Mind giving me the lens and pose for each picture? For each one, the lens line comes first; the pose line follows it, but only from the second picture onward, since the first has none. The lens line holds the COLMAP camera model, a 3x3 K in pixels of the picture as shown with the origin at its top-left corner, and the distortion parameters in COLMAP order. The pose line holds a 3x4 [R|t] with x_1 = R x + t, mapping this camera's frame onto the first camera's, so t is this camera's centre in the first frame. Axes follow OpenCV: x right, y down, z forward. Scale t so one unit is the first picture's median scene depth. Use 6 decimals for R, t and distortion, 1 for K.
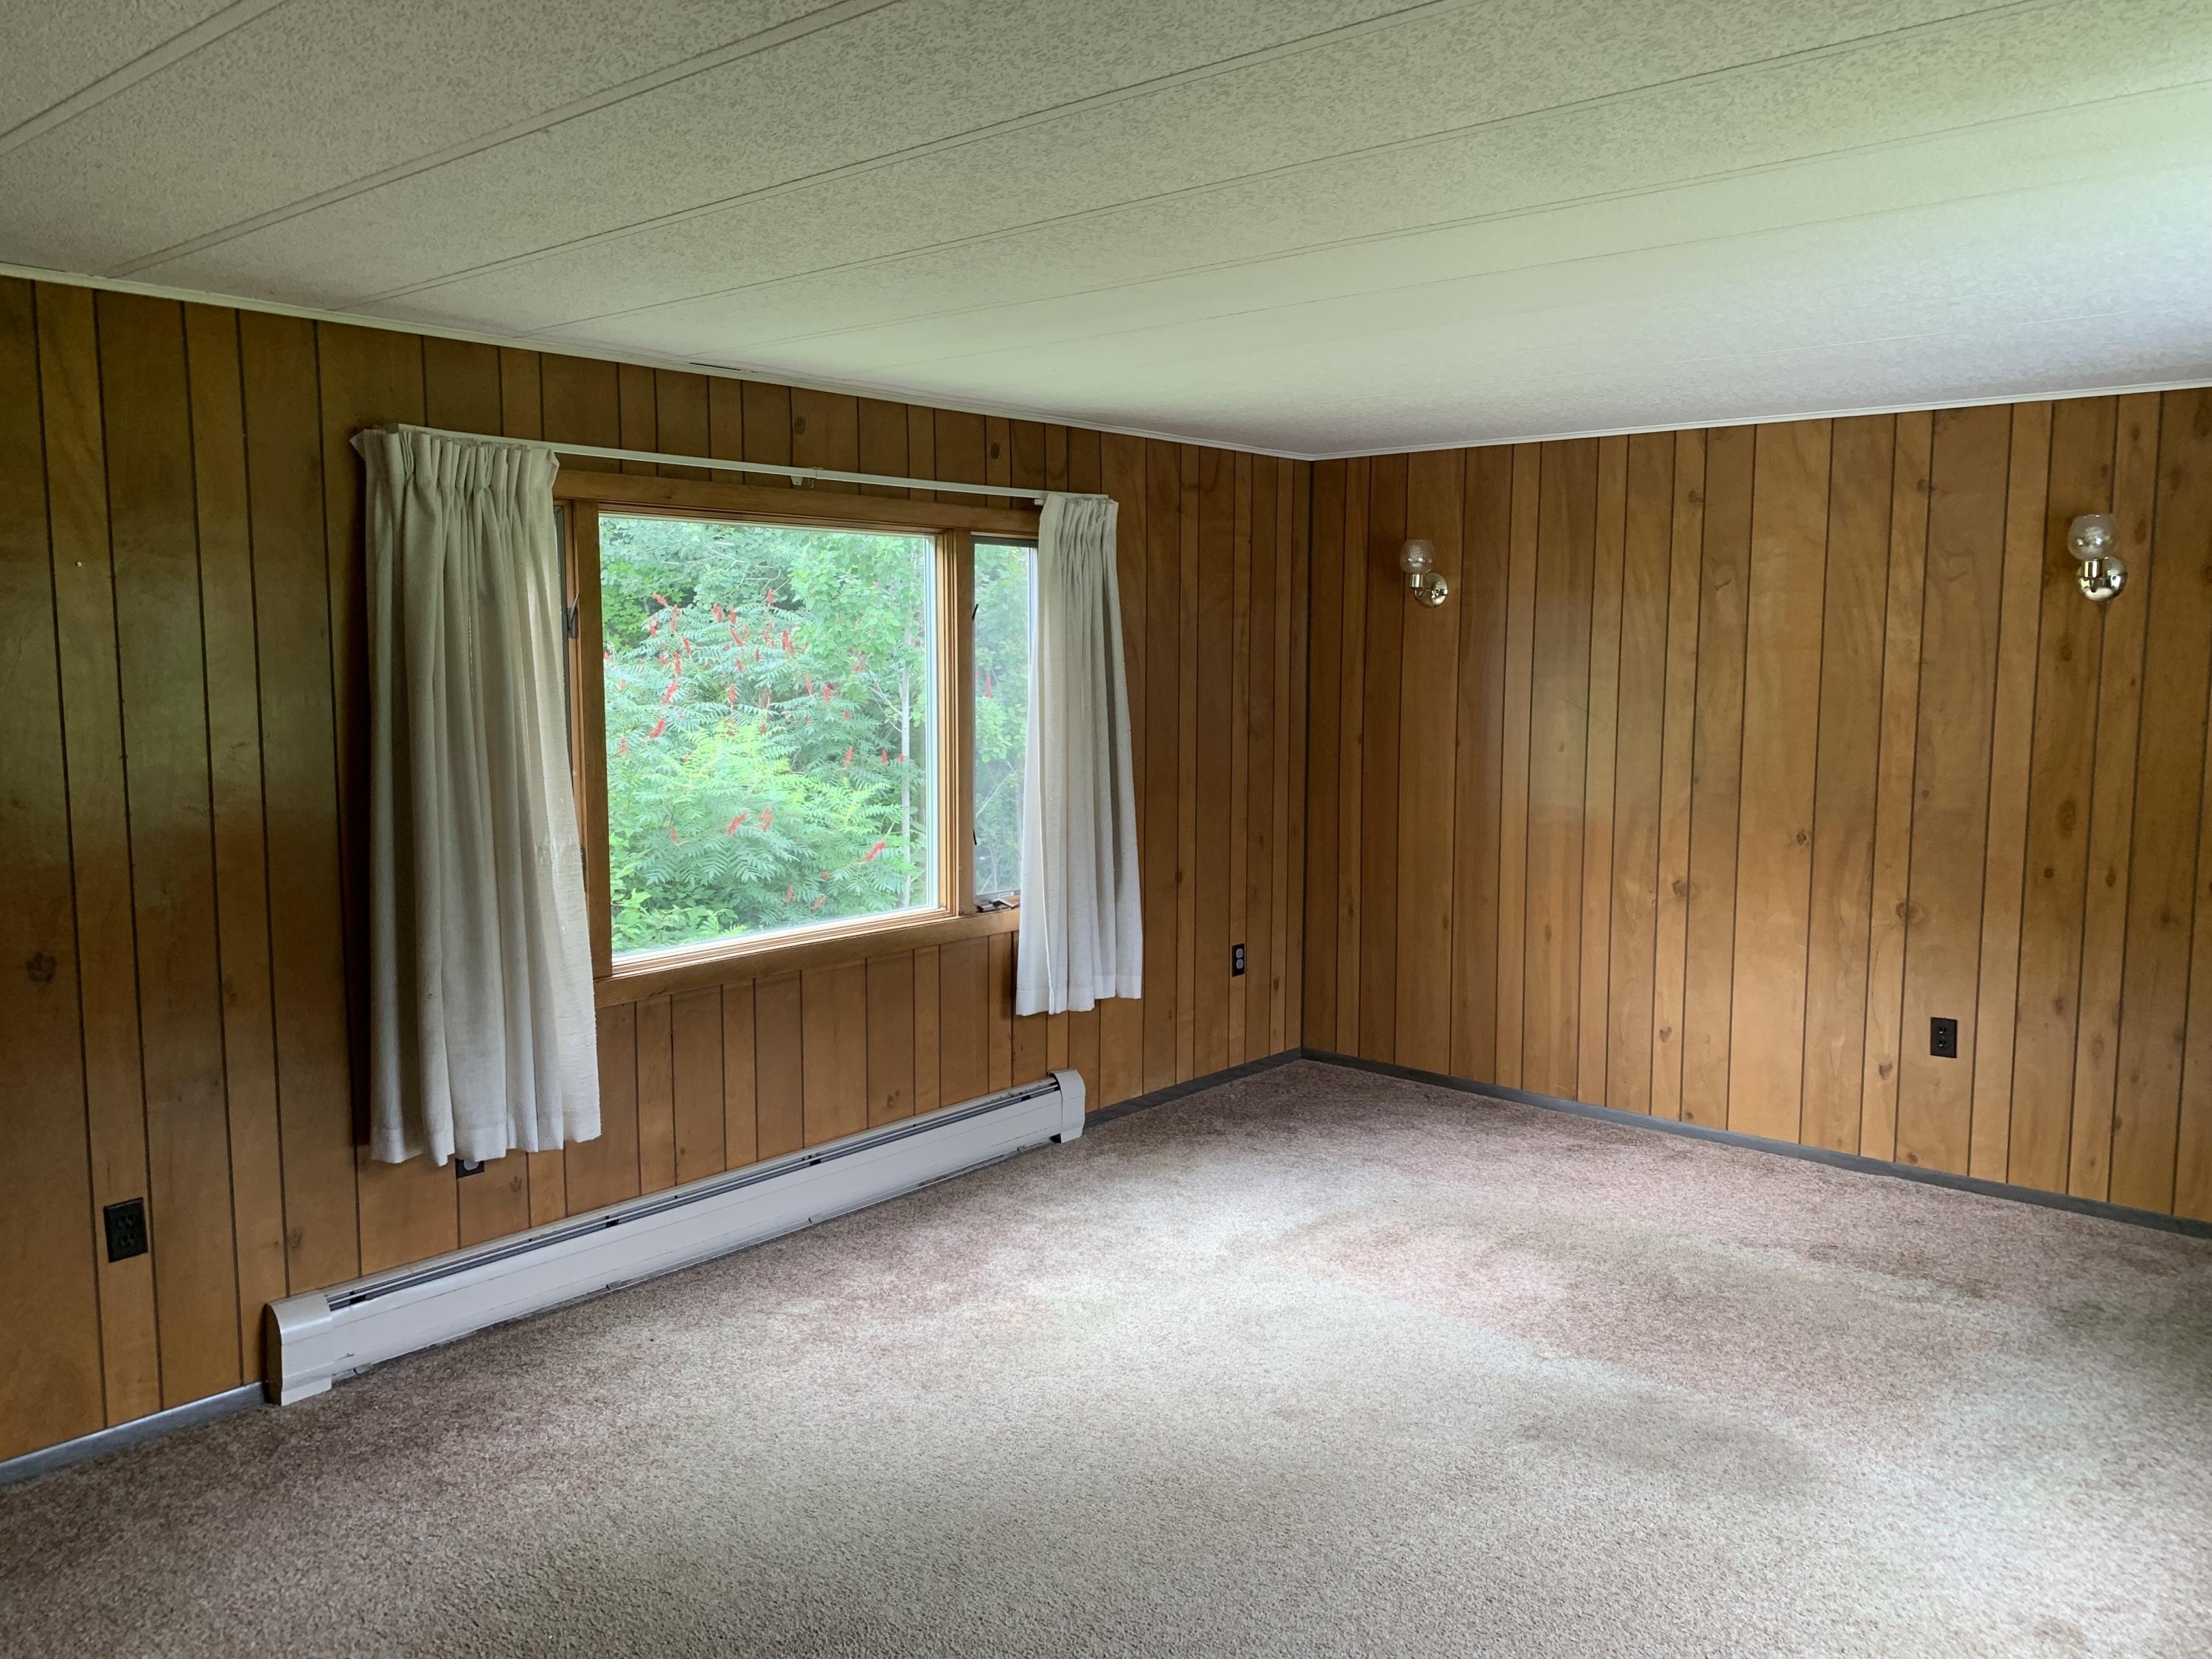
lens RADIAL K [[1705.9, 0, 1122.8], [0, 1705.9, 811.3], [0, 0, 1]] dist [0.055442, -0.052702]
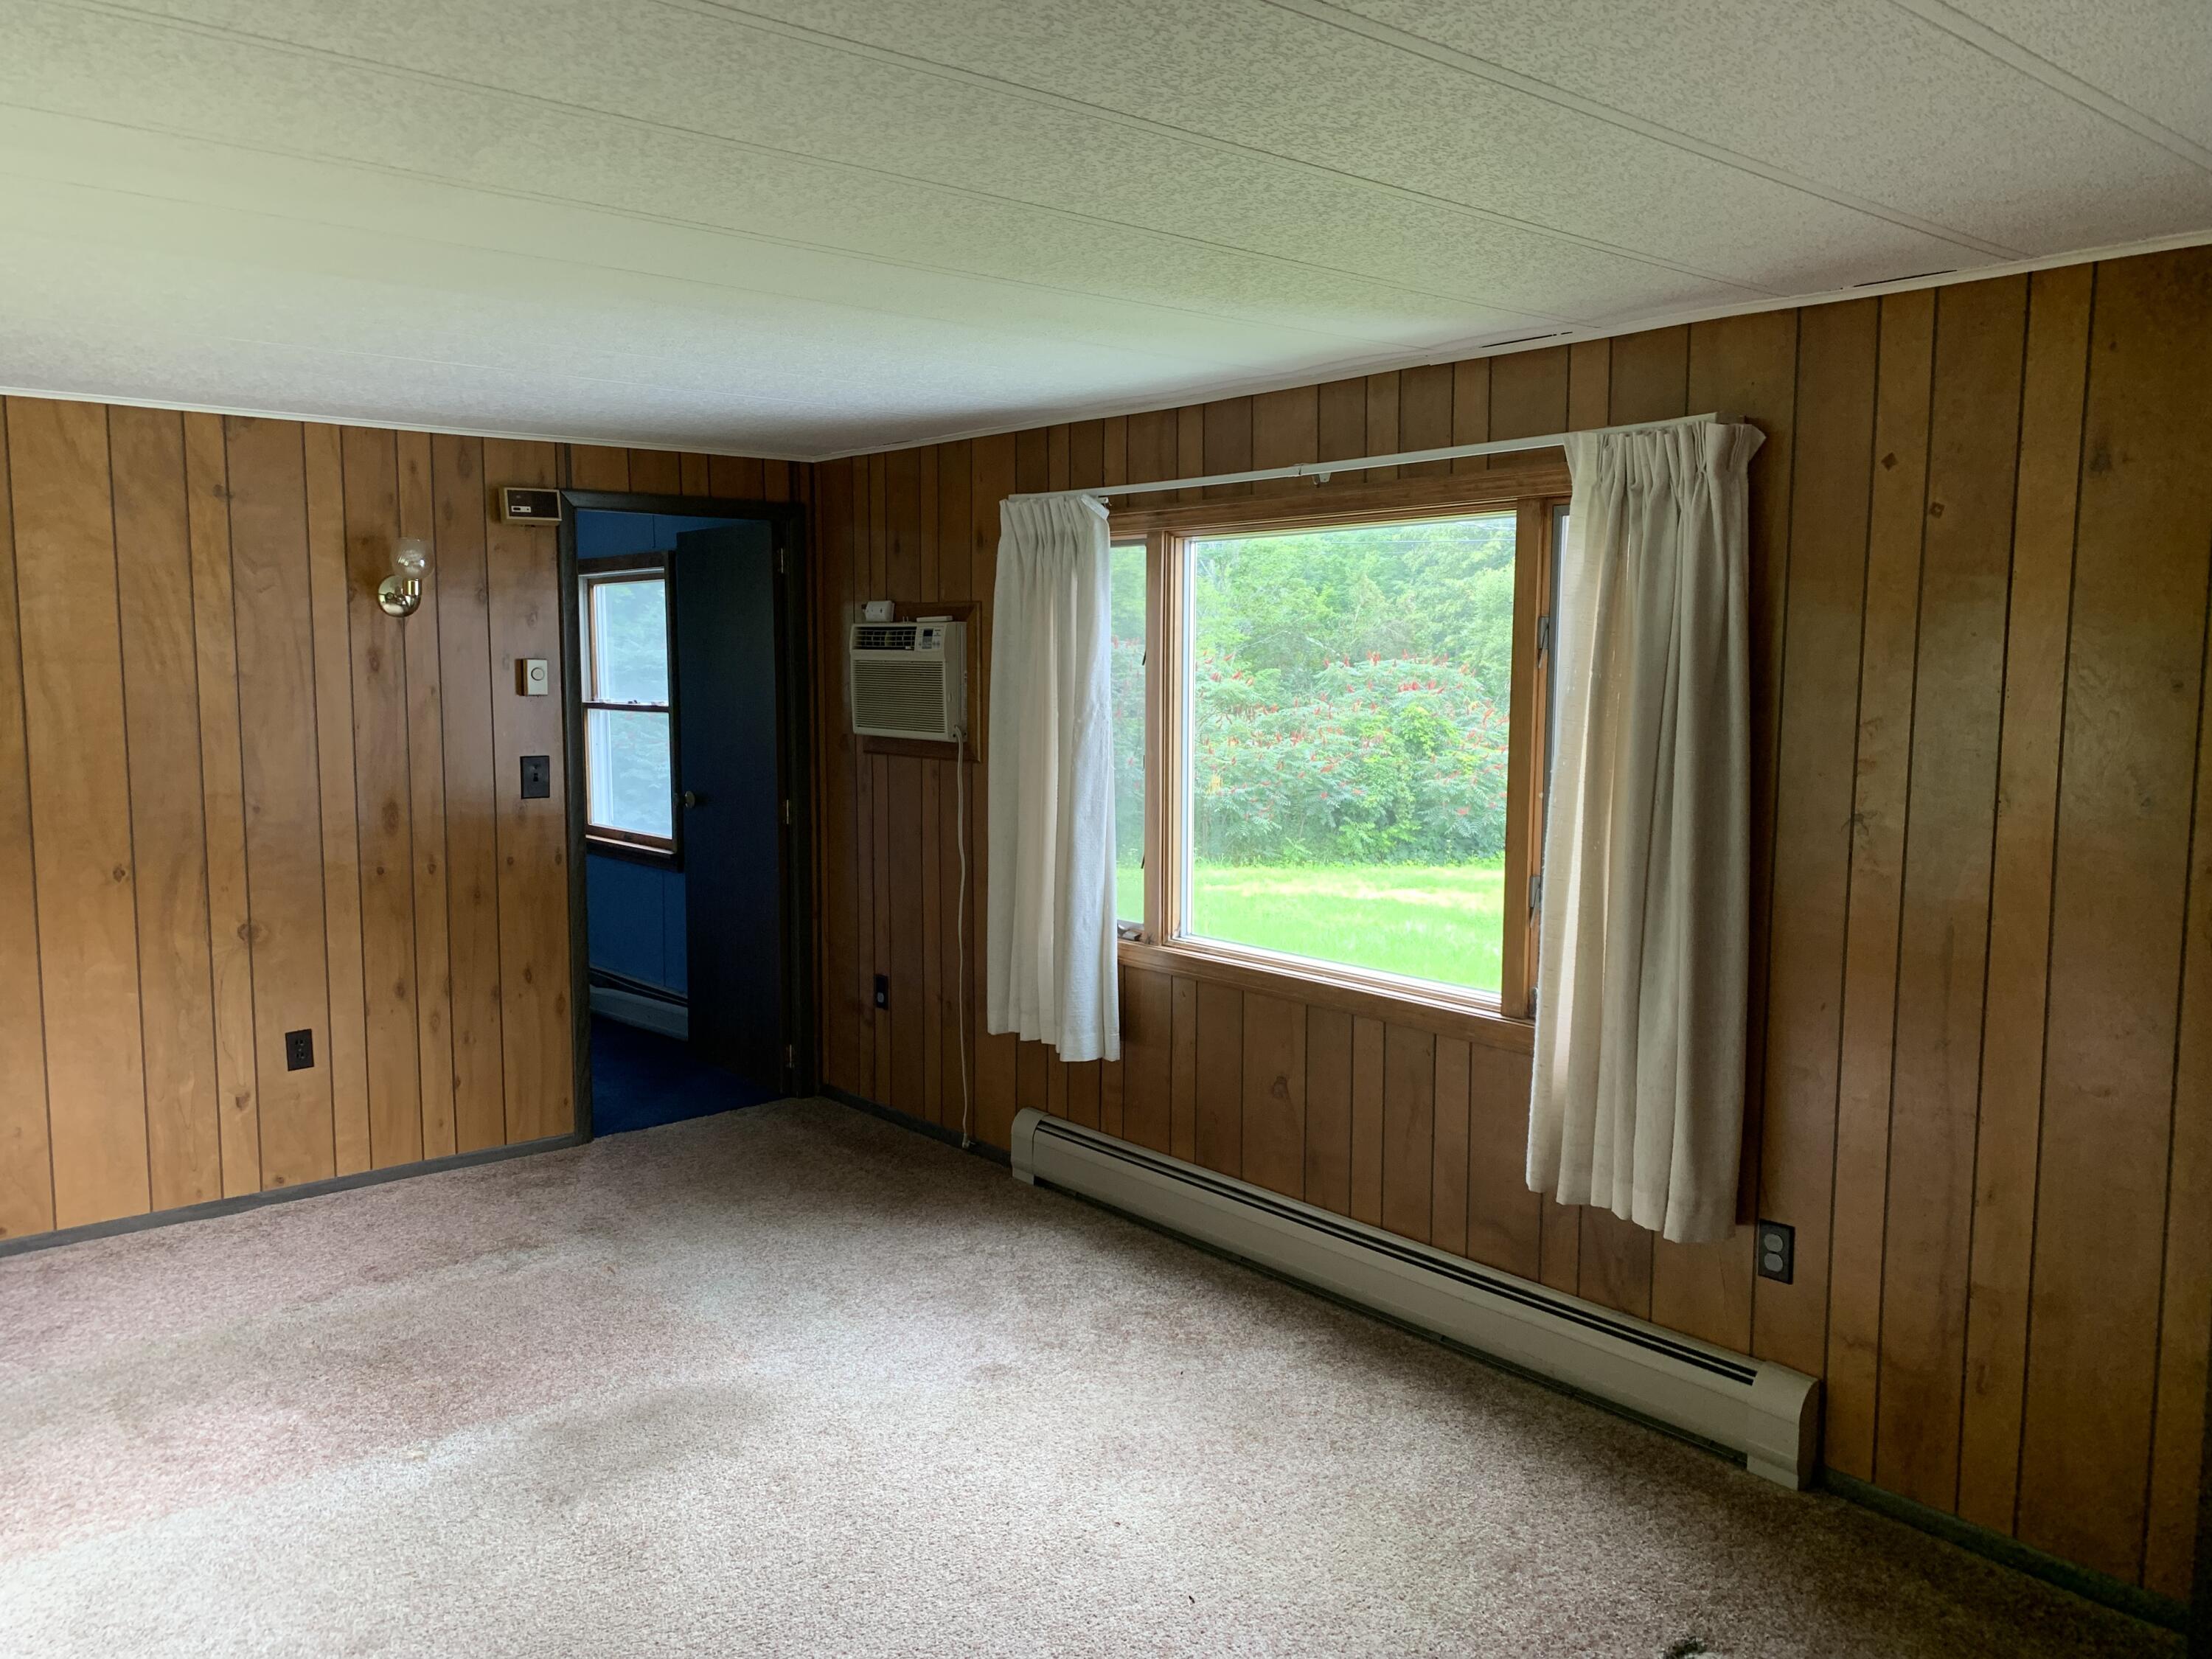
lens RADIAL K [[1705.9, 0, 1119.2], [0, 1705.9, 820.7], [0, 0, 1]] dist [0.055442, -0.052702]
pose [[0.151032, -0.099518, 0.983507, -0.425328], [0.096176, 0.991679, 0.085575, -0.040769], [-0.983839, 0.081665, 0.159347, 0.364016]]
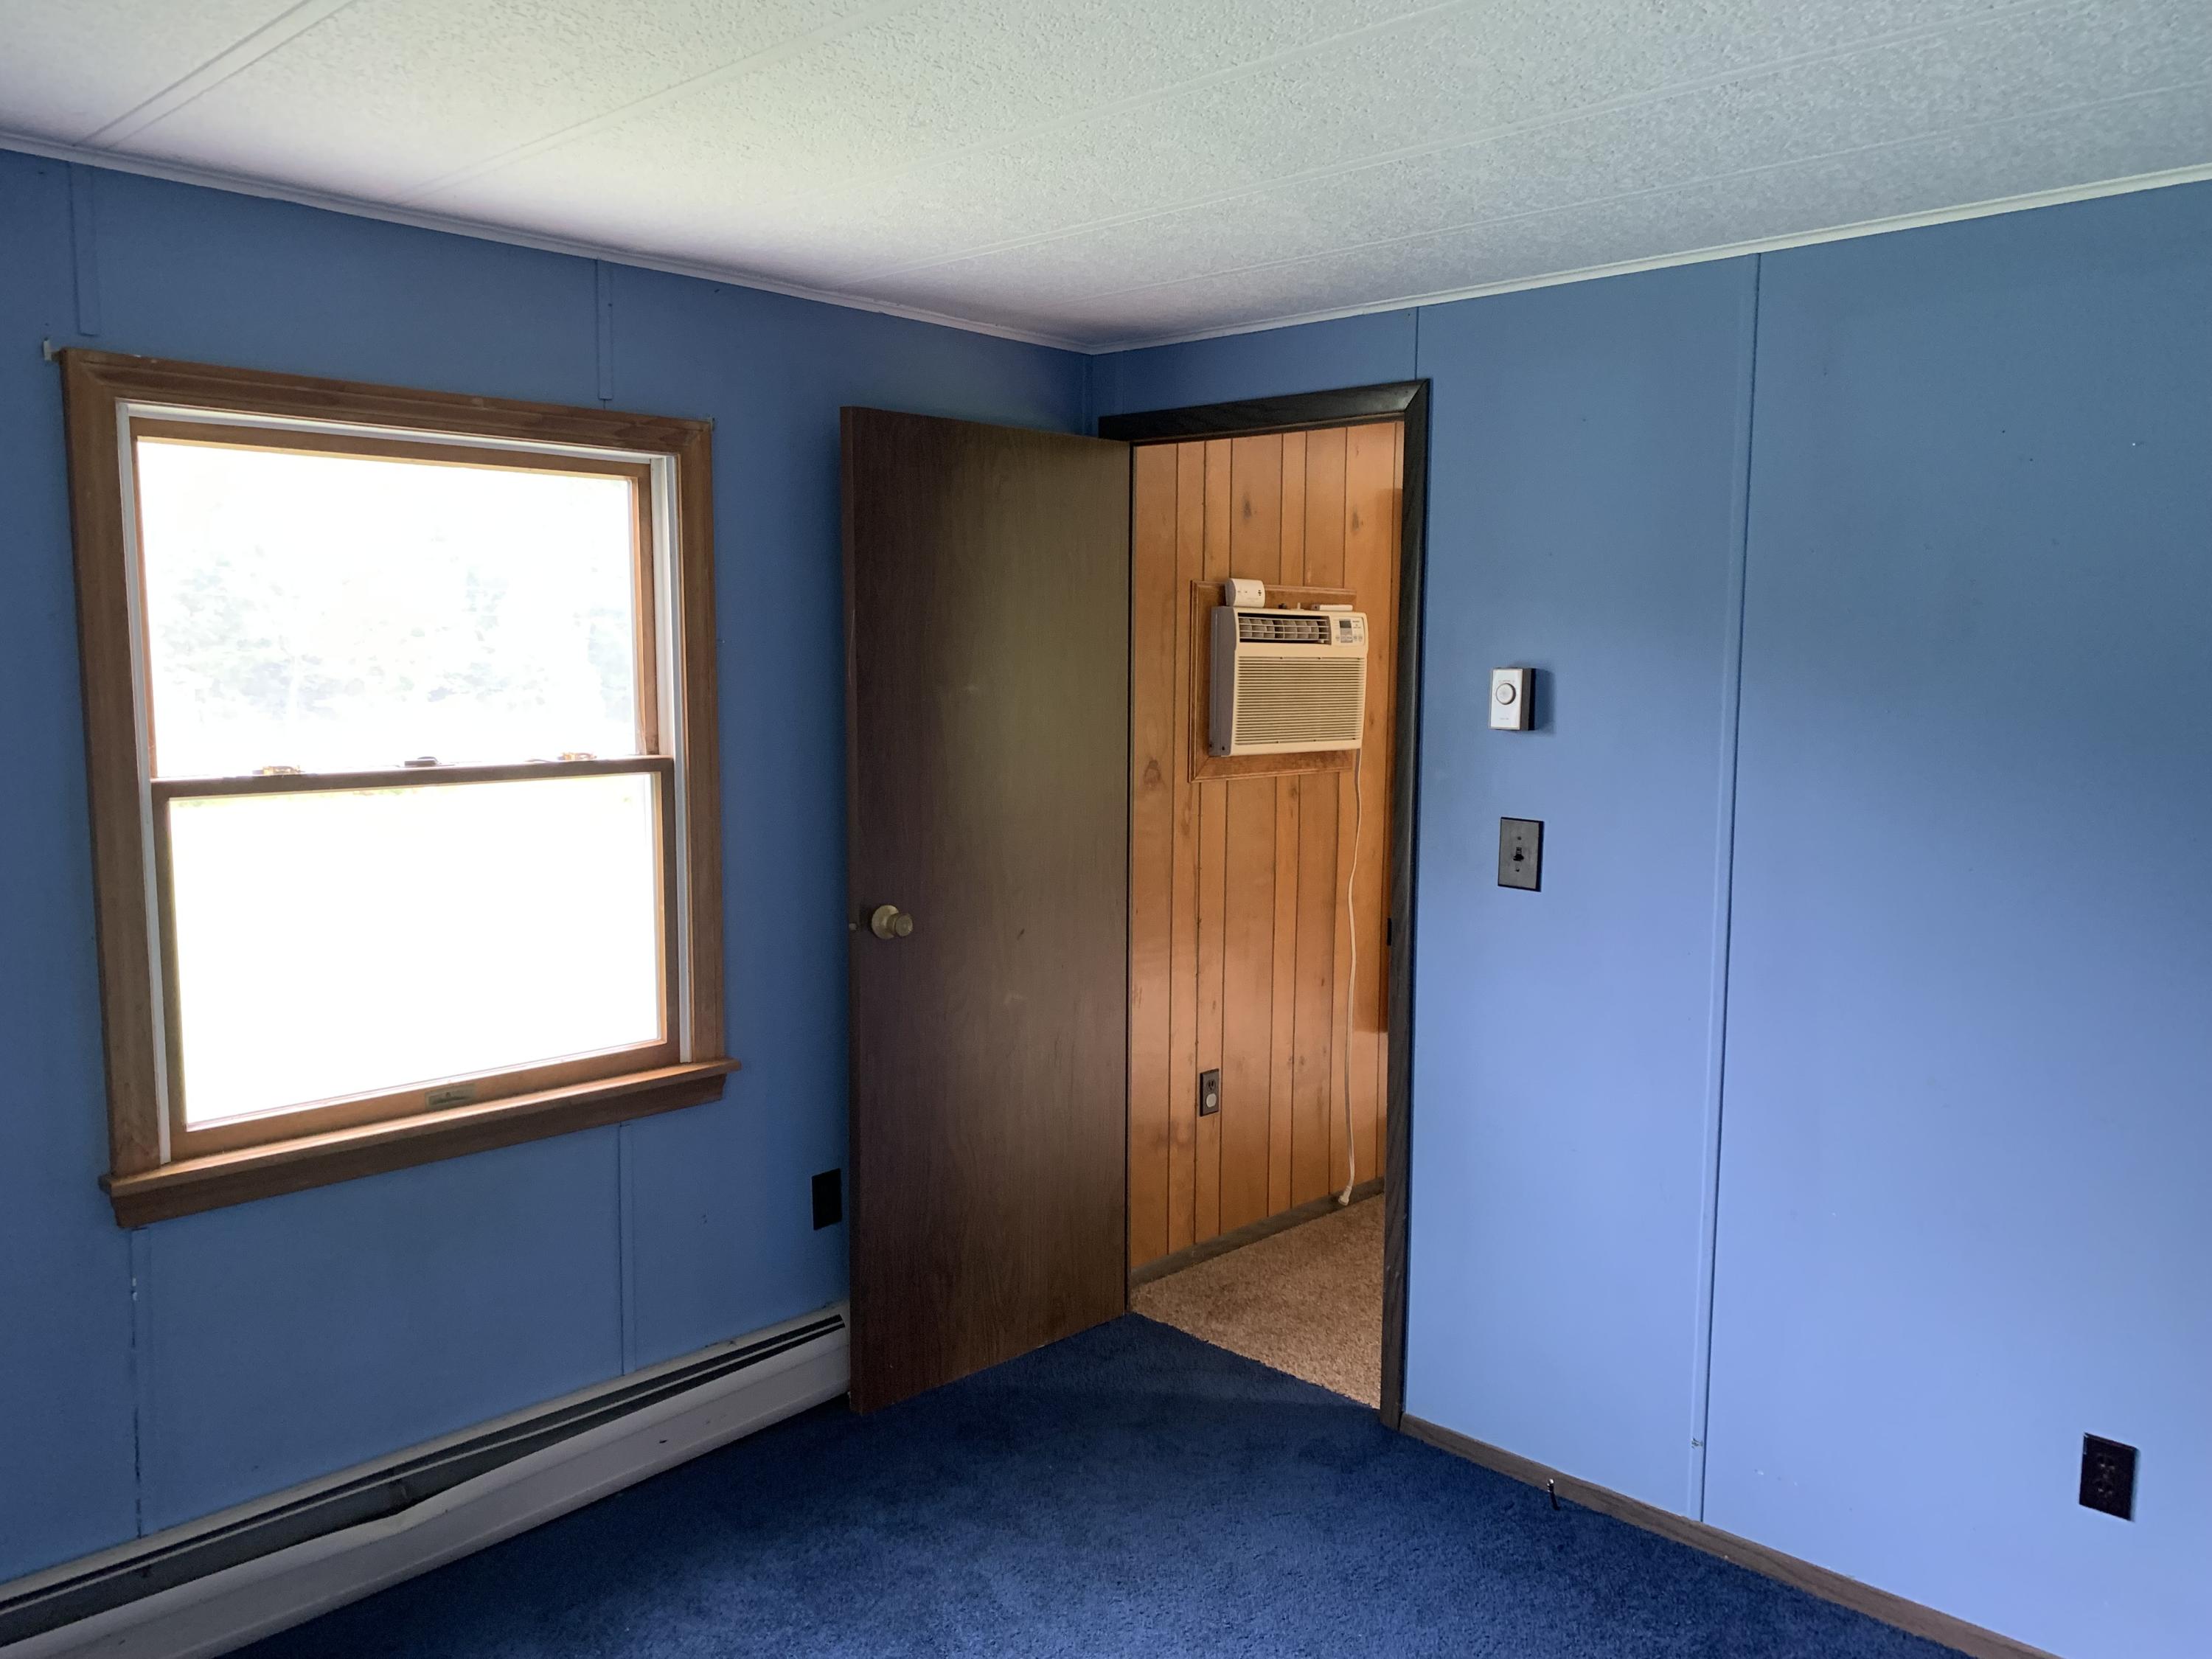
lens RADIAL K [[1705.9, 0, 1108.0], [0, 1705.9, 831.0], [0, 0, 1]] dist [0.055442, -0.052702]
pose [[-0.998733, -0.018066, 0.046964, 0.684289], [-0.008232, 0.979410, 0.201712, -0.151263], [-0.049641, 0.201070, -0.978318, 1.547943]]
